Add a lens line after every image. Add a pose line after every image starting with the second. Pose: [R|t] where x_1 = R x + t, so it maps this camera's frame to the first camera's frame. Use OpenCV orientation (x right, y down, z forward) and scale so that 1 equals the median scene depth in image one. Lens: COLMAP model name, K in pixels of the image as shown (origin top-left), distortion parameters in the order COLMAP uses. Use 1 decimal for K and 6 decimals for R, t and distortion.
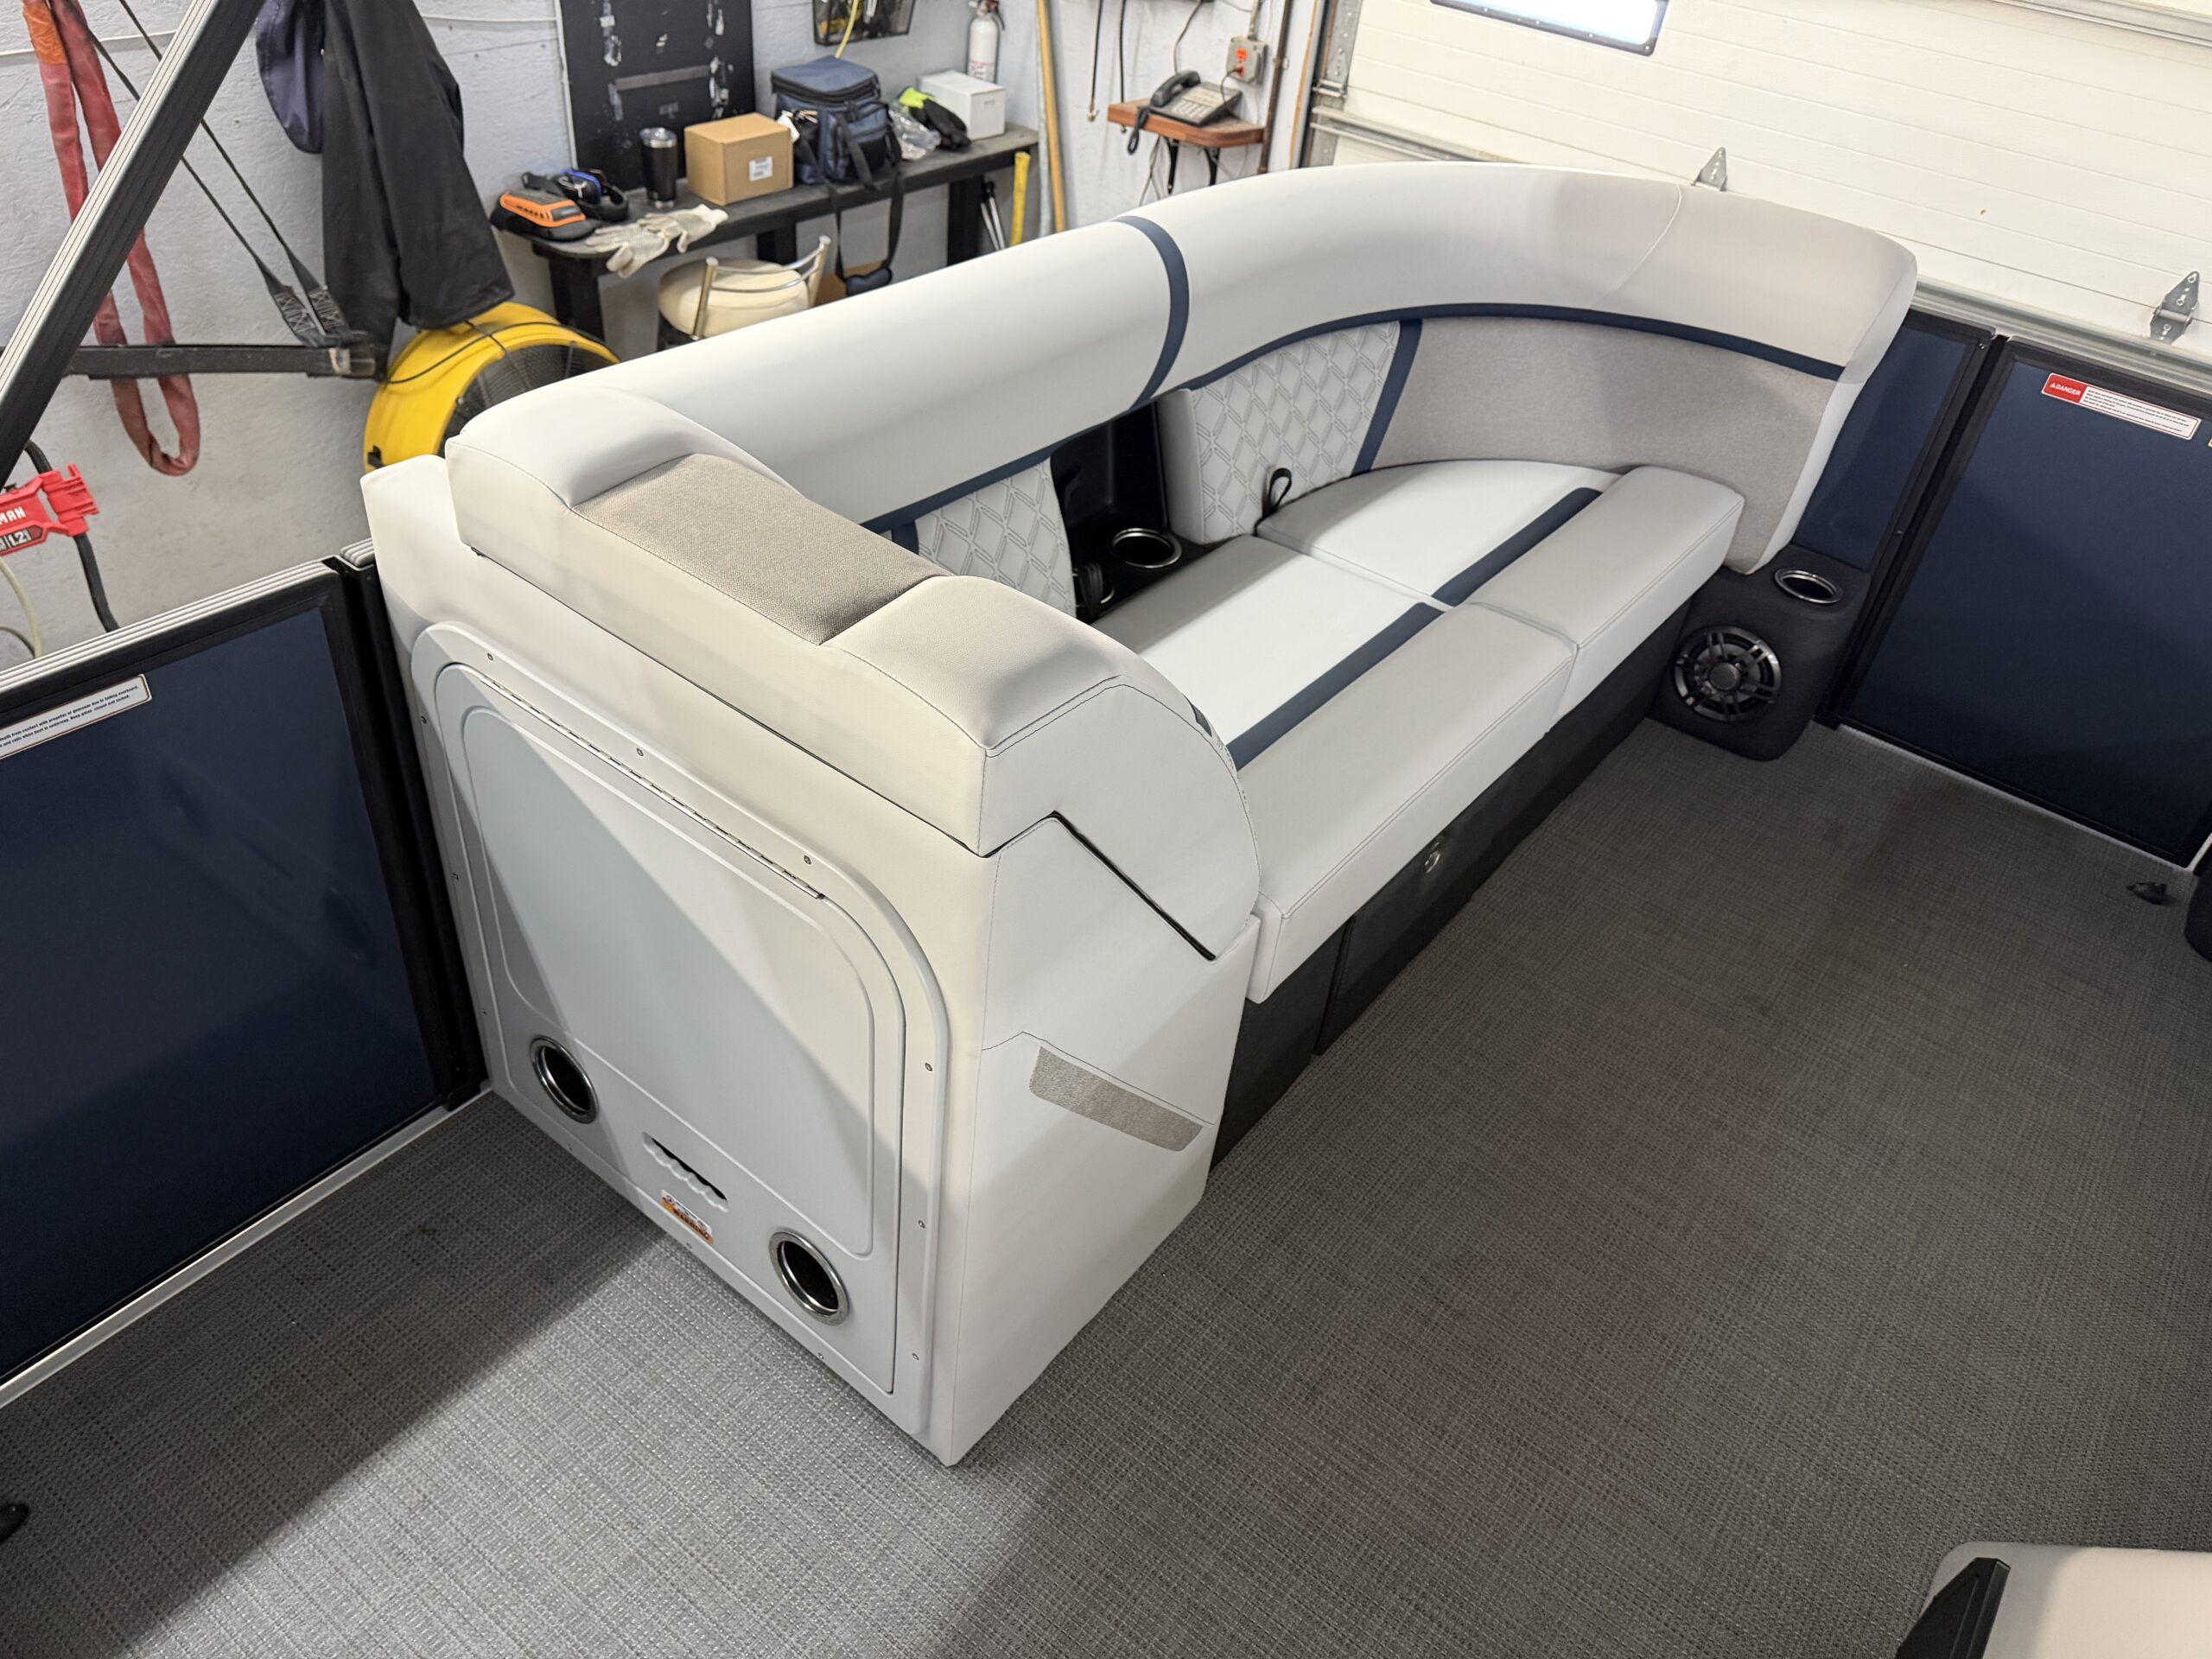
lens RADIAL K [[1561.3, 0, 1114.3], [0, 1561.3, 825.3], [0, 0, 1]] dist [0.021036, -0.026304]
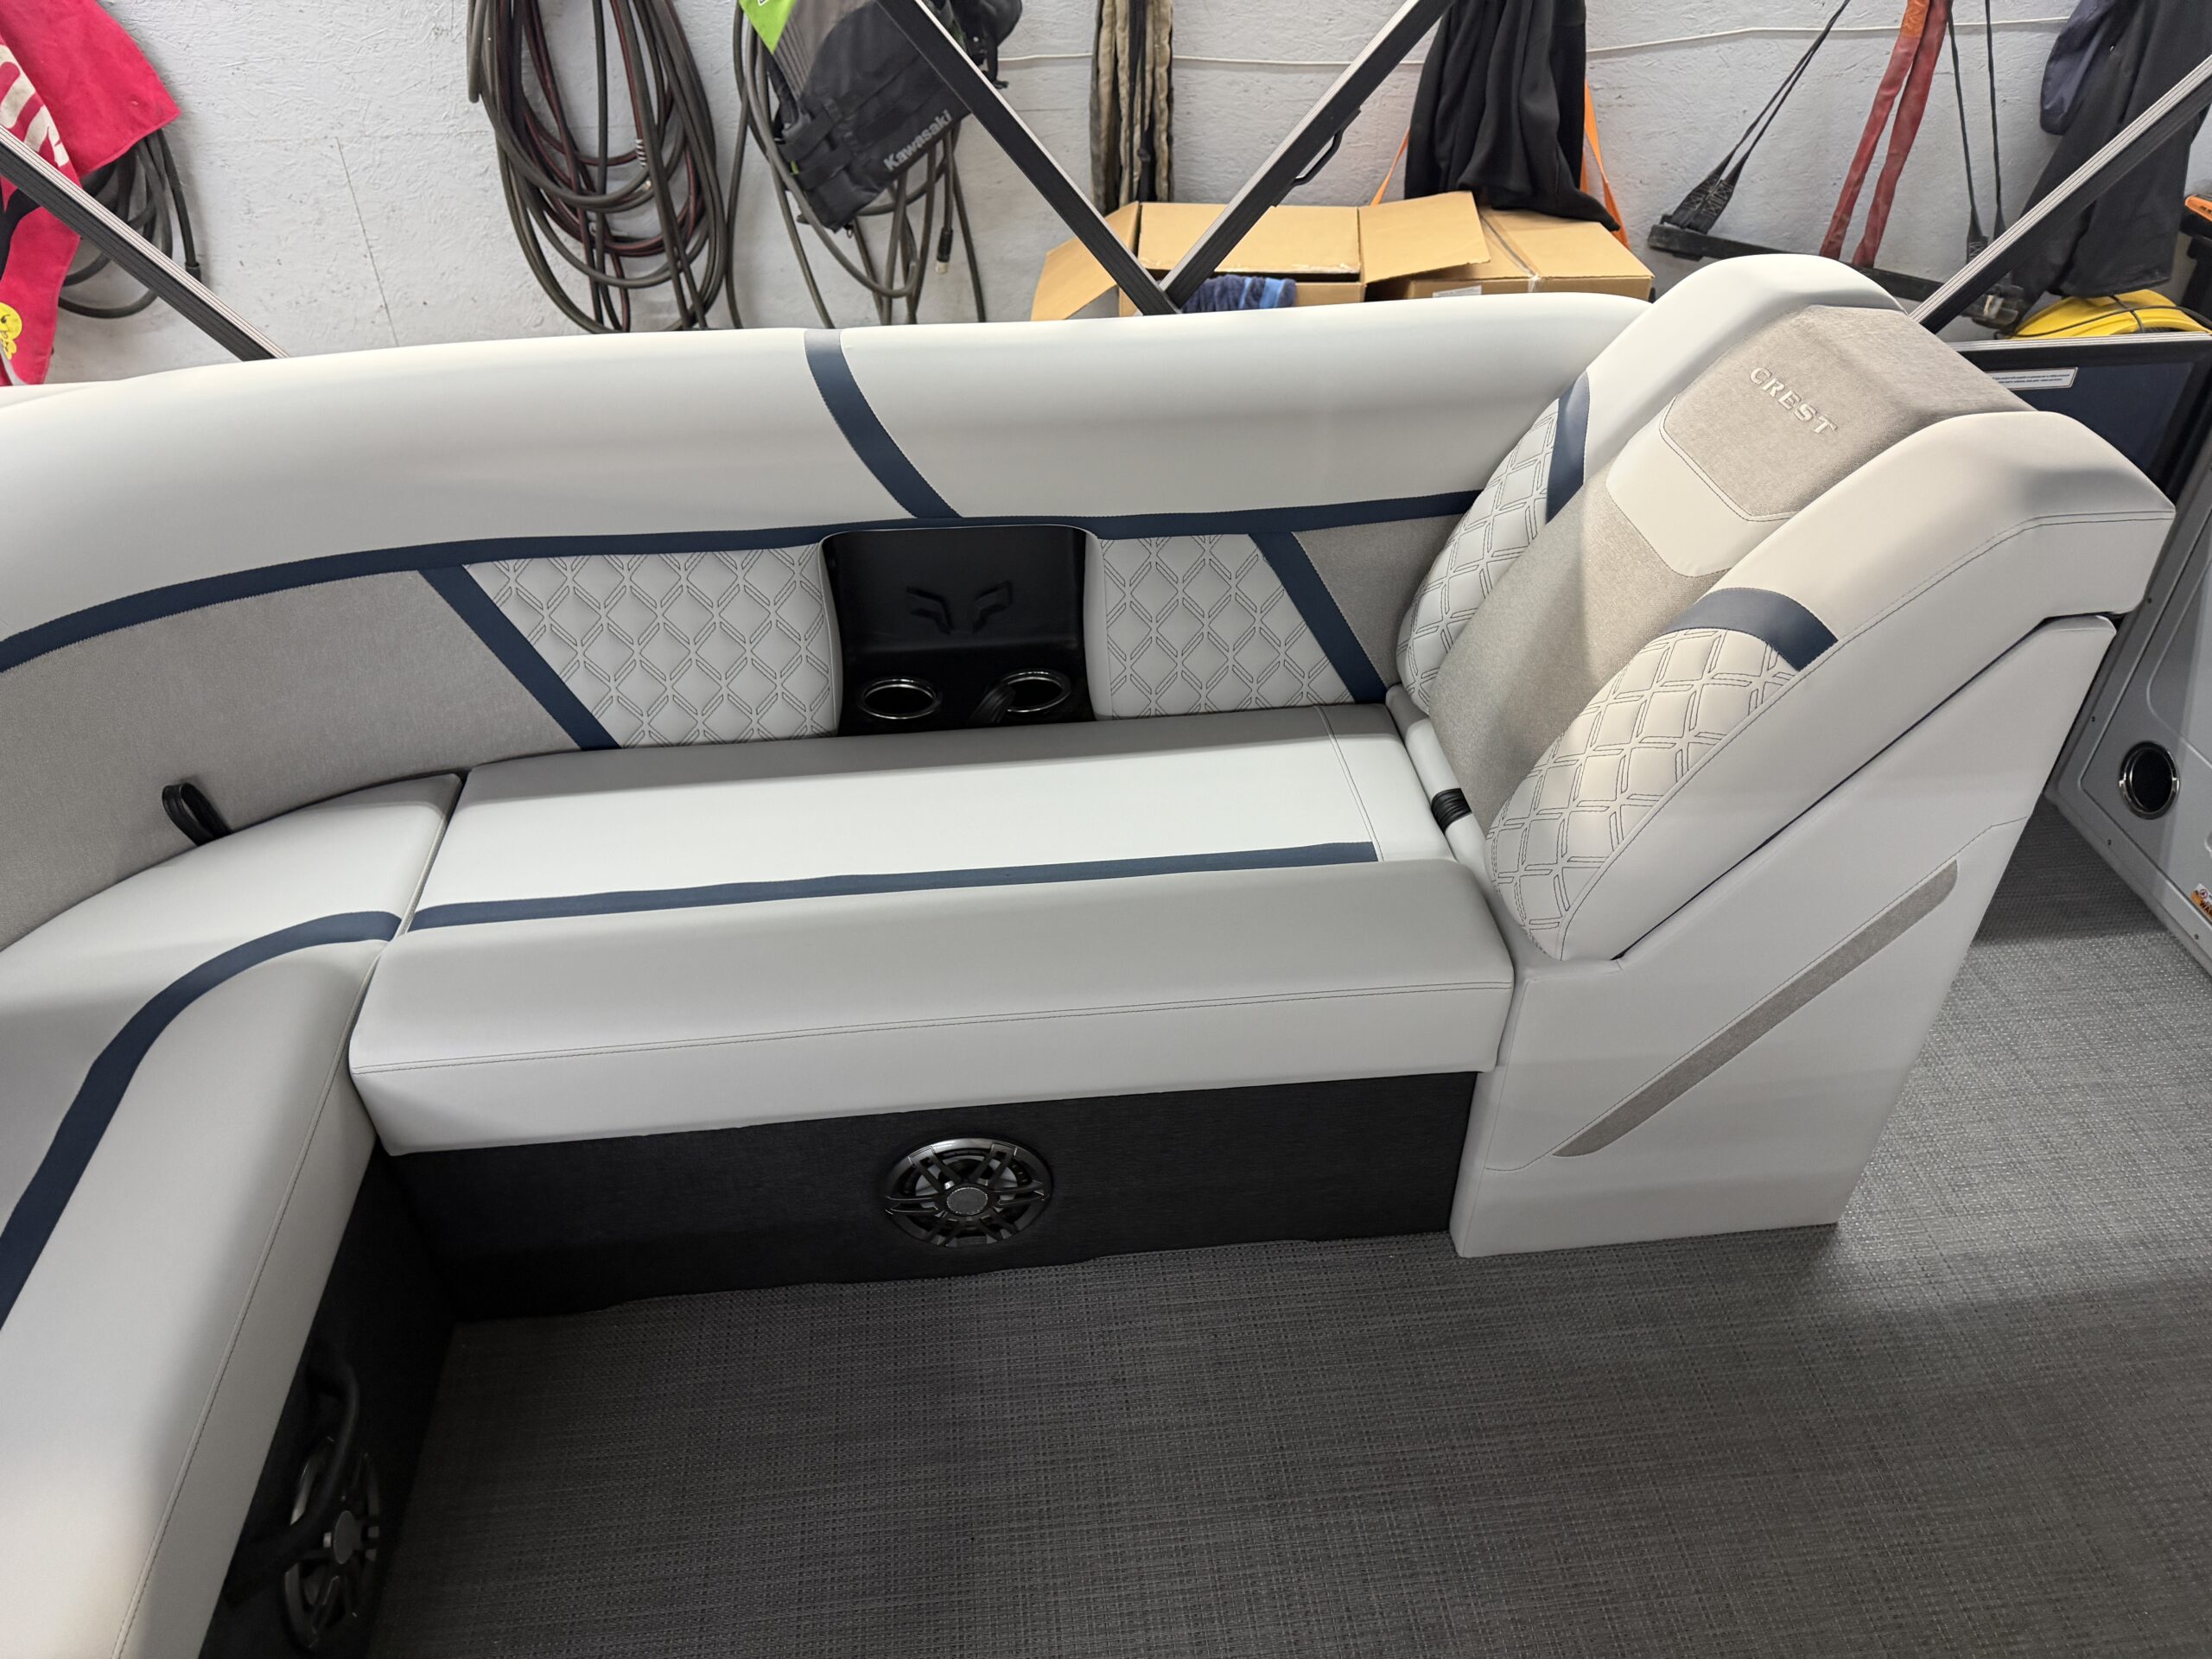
lens RADIAL K [[1561.3, 0, 1087.3], [0, 1561.3, 833.7], [0, 0, 1]] dist [0.021036, -0.026304]
pose [[0.666679, 0.380537, -0.640883, -0.042058], [-0.398638, 0.908577, 0.124801, 0.188167], [0.629783, 0.172278, 0.757426, -0.251856]]
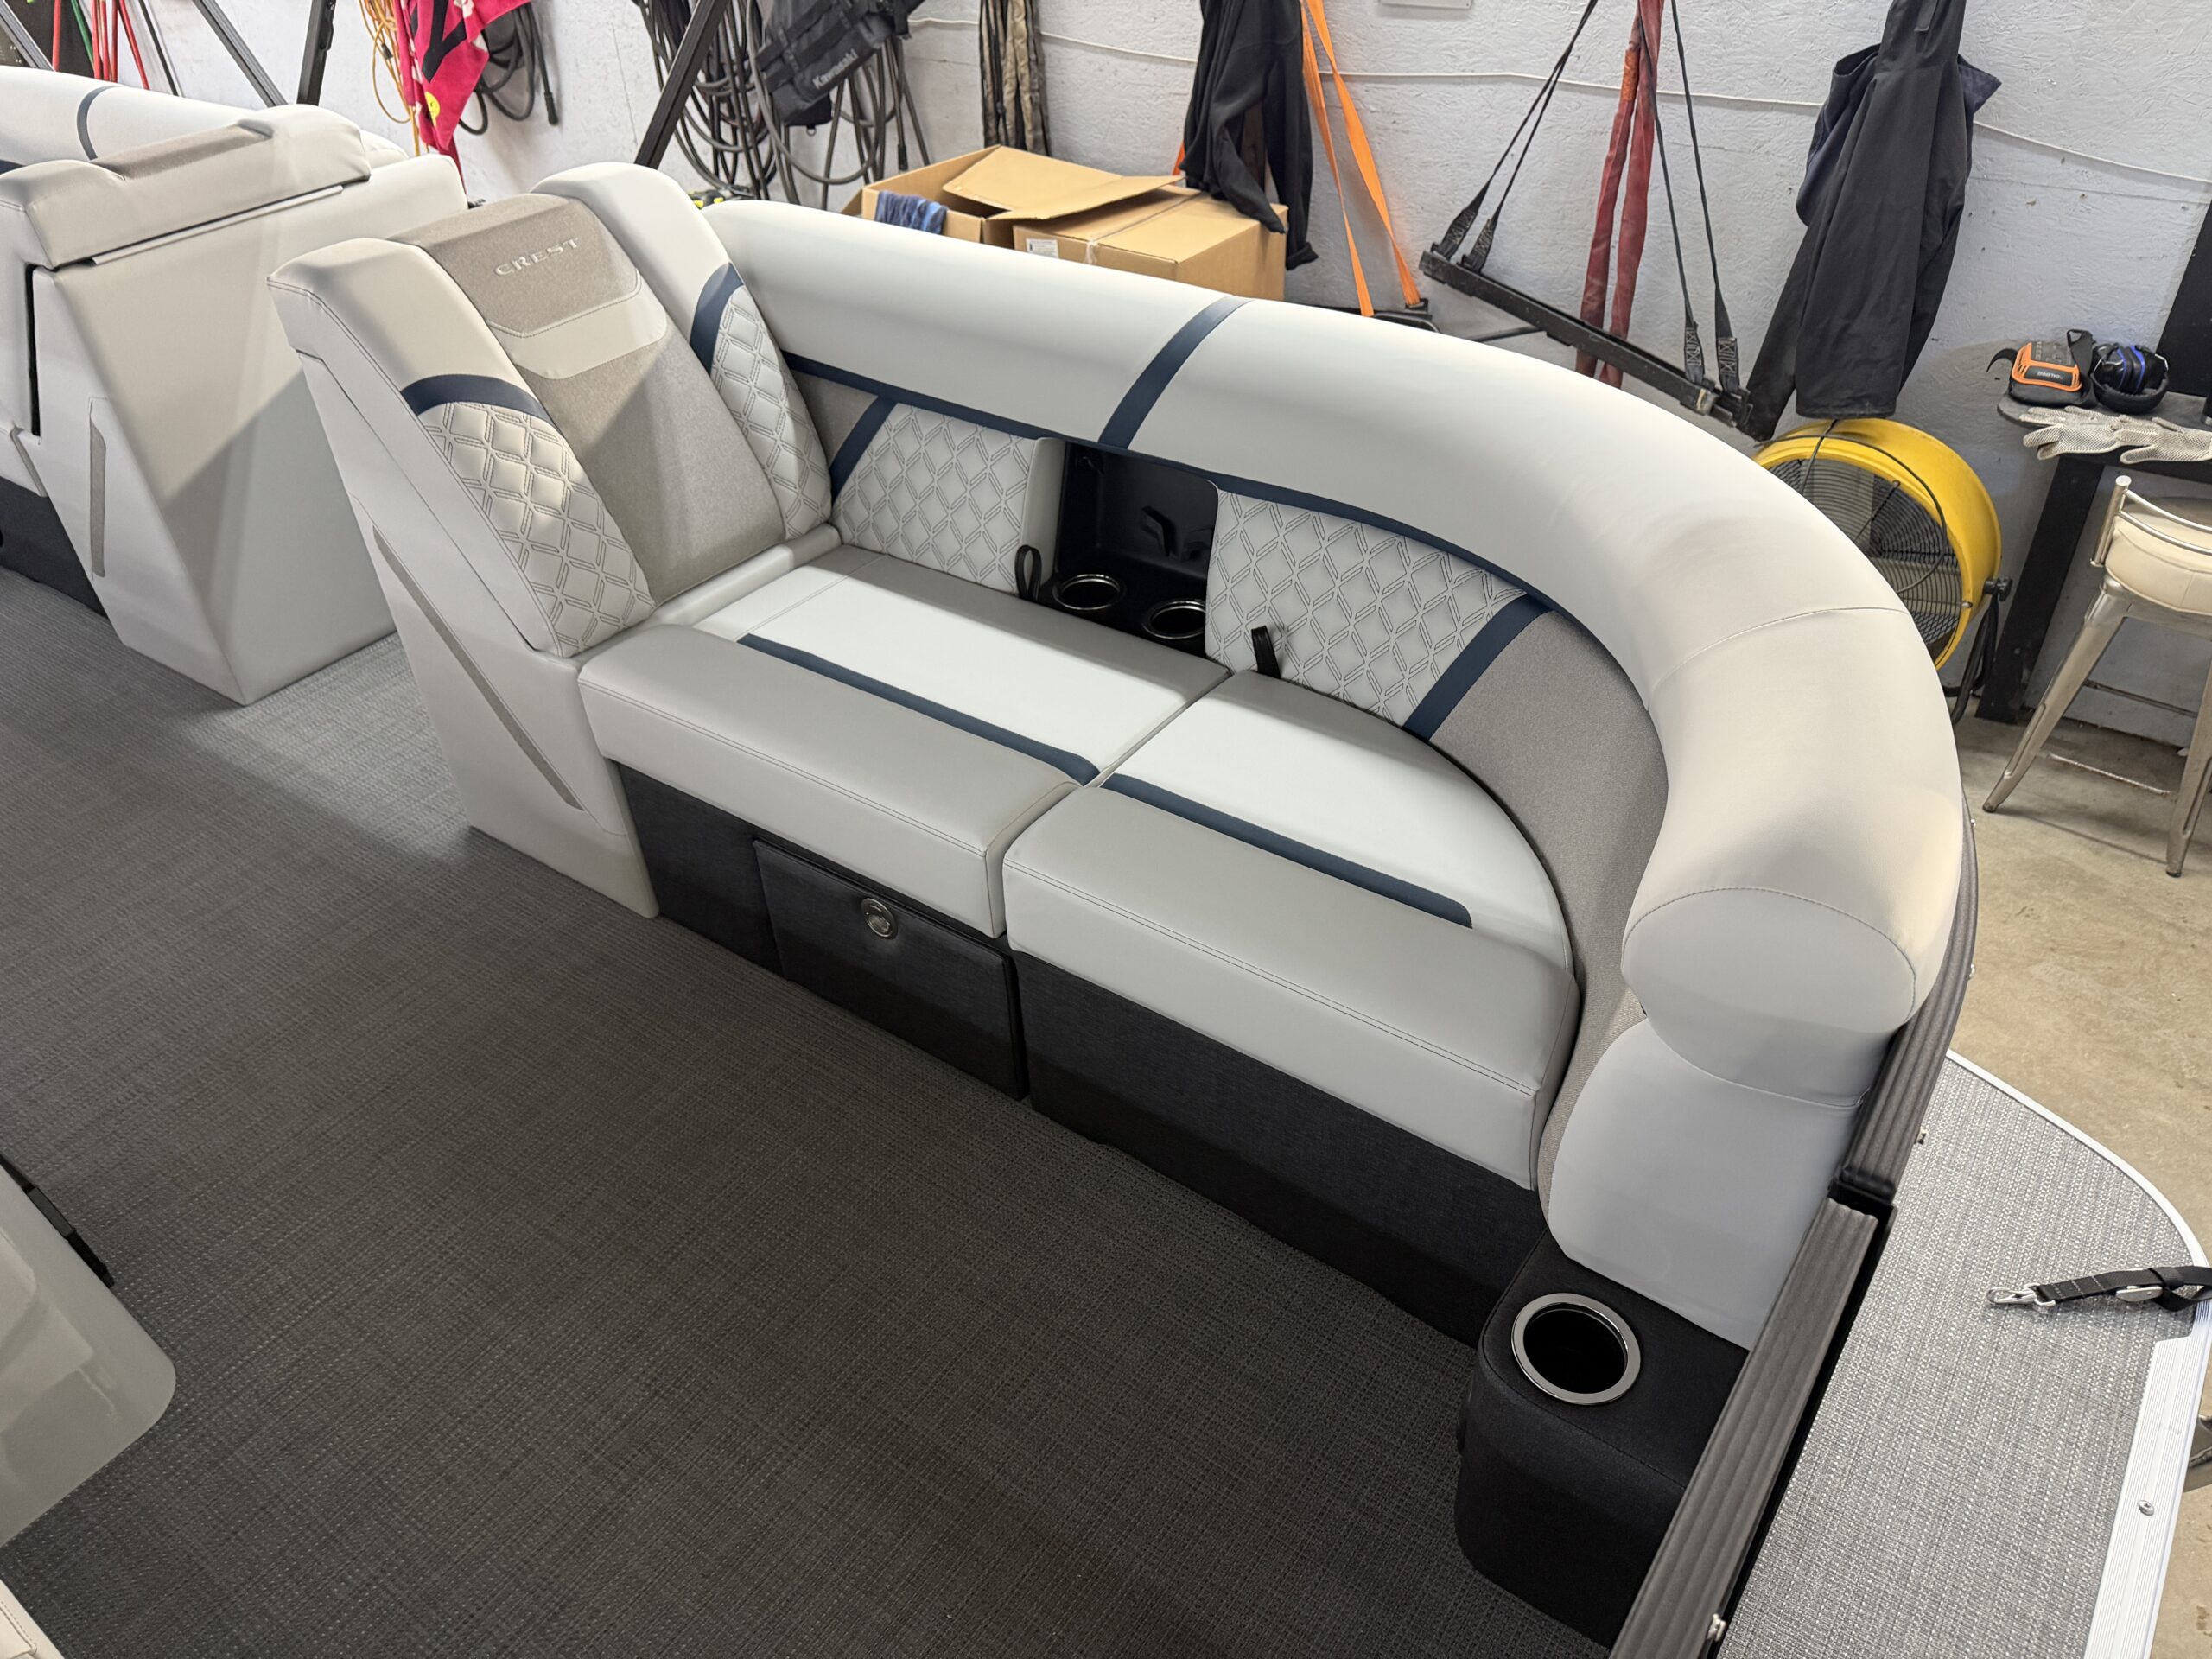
lens RADIAL K [[1597.1, 0, 1131.9], [0, 1597.1, 846.0], [0, 0, 1]] dist [0.026847, -0.038699]
pose [[0.018128, 0.522452, -0.852476, 0.621912], [-0.584881, 0.697055, 0.414763, -0.312348], [0.810917, 0.491078, 0.318208, 0.473136]]
